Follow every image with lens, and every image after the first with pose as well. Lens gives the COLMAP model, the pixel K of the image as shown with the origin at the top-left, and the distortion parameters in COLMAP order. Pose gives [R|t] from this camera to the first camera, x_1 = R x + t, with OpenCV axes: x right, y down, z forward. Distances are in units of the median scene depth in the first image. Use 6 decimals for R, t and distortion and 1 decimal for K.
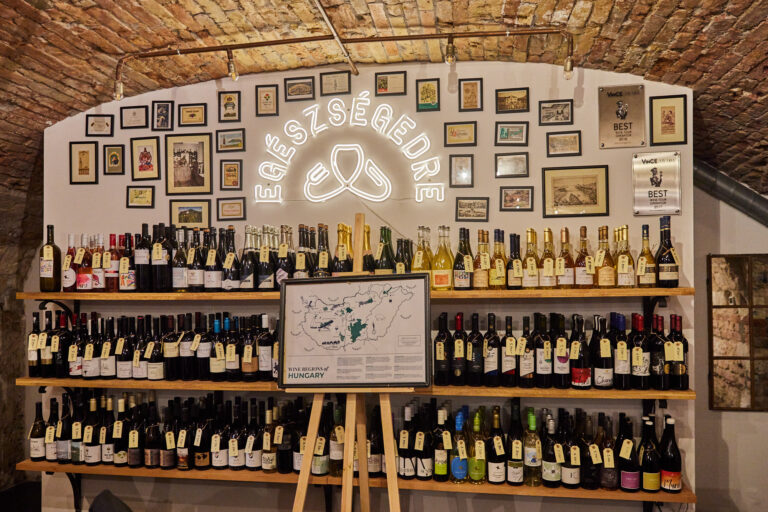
lens RADIAL K [[635.4, 0, 387.6], [0, 635.4, 277.2], [0, 0, 1]] dist [-0.007778, 0.002876]
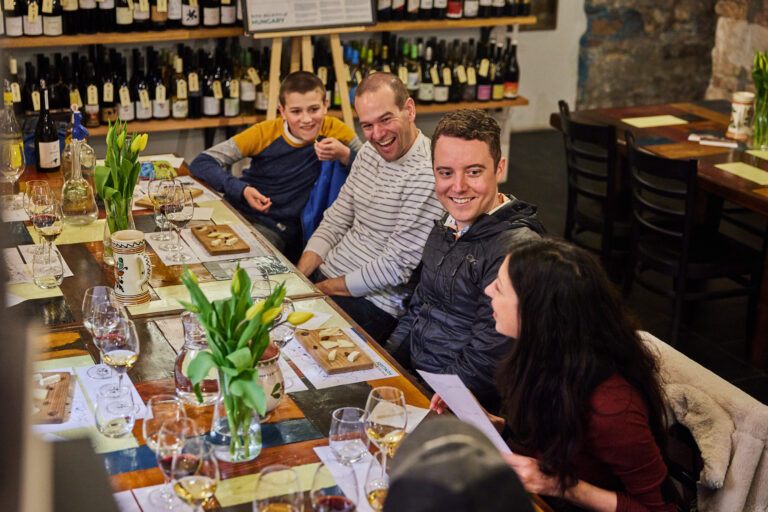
lens RADIAL K [[1245.0, 0, 379.3], [0, 1245.0, 257.2], [0, 0, 1]] dist [-0.040047, 0.000000]
pose [[0.837724, -0.154855, 0.523678, -0.956790], [-0.043457, 0.937007, 0.346596, -0.178393], [-0.544362, -0.313109, 0.778224, -0.745271]]
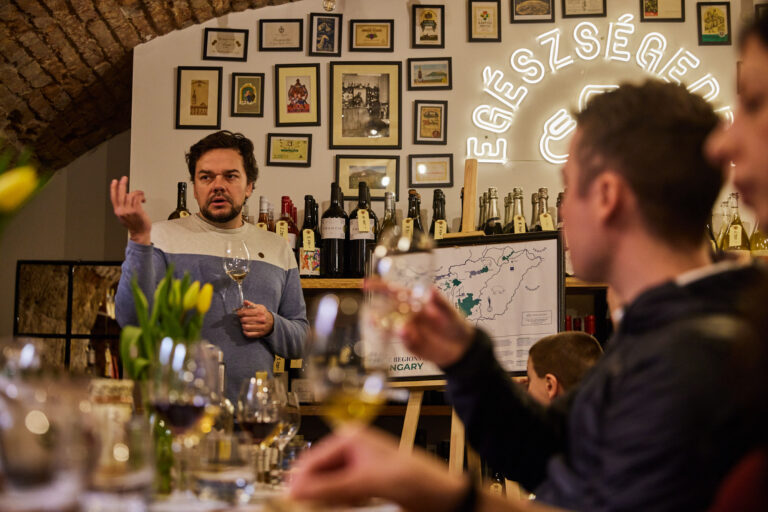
lens RADIAL K [[1476.0, 0, 385.0], [0, 1476.0, 255.0], [0, 0, 1]] dist [-0.023653, 0.000000]
pose [[0.991420, 0.025981, 0.128109, -0.540110], [-0.009915, 0.992172, -0.124483, 0.199340], [-0.130341, 0.122145, 0.983917, -0.607784]]
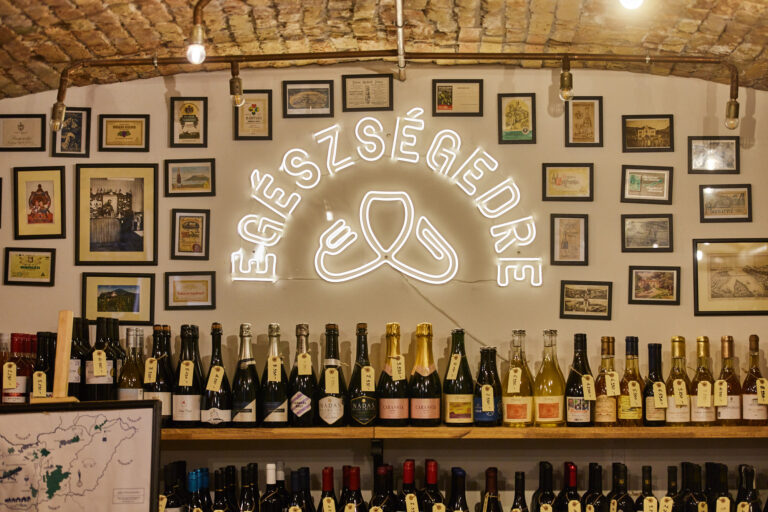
lens RADIAL K [[2166.0, 0, 385.1], [0, 2166.0, 253.6], [0, 0, 1]] dist [-0.063172, 0.000000]
pose [[0.993145, 0.014381, 0.116003, -0.326442], [-0.007312, 0.998103, -0.061138, -0.019273], [-0.116663, 0.059870, 0.991365, -1.157287]]
